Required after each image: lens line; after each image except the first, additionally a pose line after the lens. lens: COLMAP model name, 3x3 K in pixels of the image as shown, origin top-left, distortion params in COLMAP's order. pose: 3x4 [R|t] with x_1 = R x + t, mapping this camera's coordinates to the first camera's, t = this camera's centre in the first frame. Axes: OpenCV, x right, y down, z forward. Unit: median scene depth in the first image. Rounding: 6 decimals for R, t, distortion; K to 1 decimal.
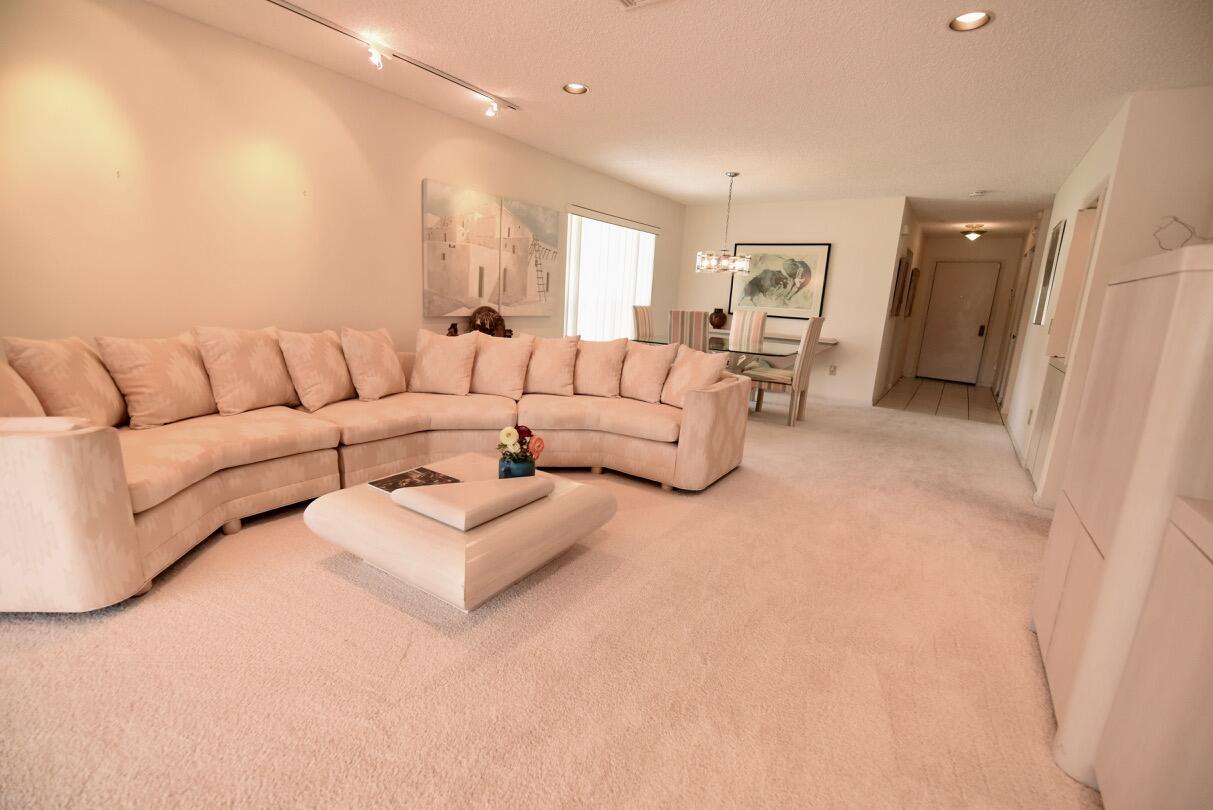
lens RADIAL K [[532.3, 0, 604.3], [0, 532.3, 412.9], [0, 0, 1]] dist [-0.001561, -0.008005]
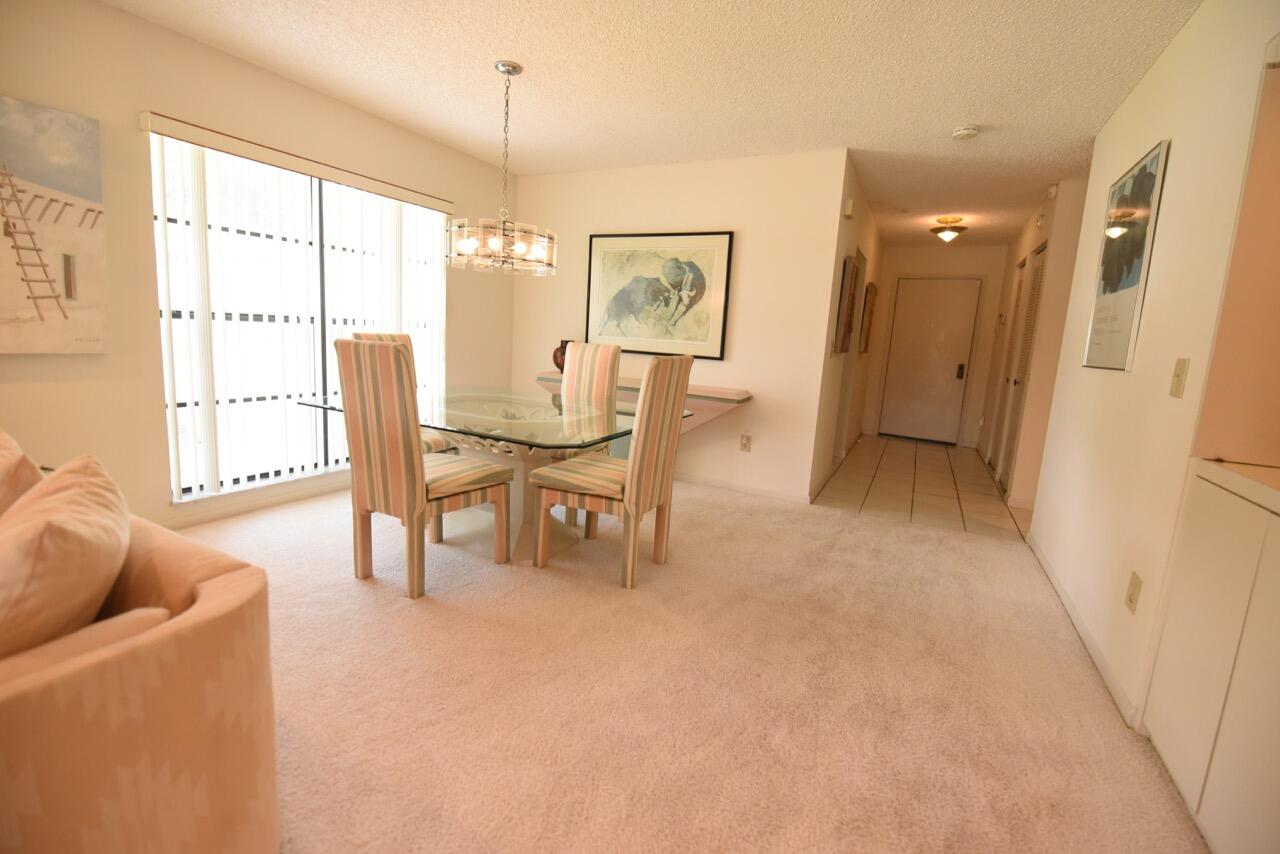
lens RADIAL K [[561.1, 0, 643.7], [0, 561.1, 422.9], [0, 0, 1]] dist [0.001672, -0.007794]
pose [[0.991619, -0.016978, 0.128077, 0.166376], [0.023791, 0.998371, -0.051853, -0.051001], [-0.126988, 0.054466, 0.990408, 0.275421]]
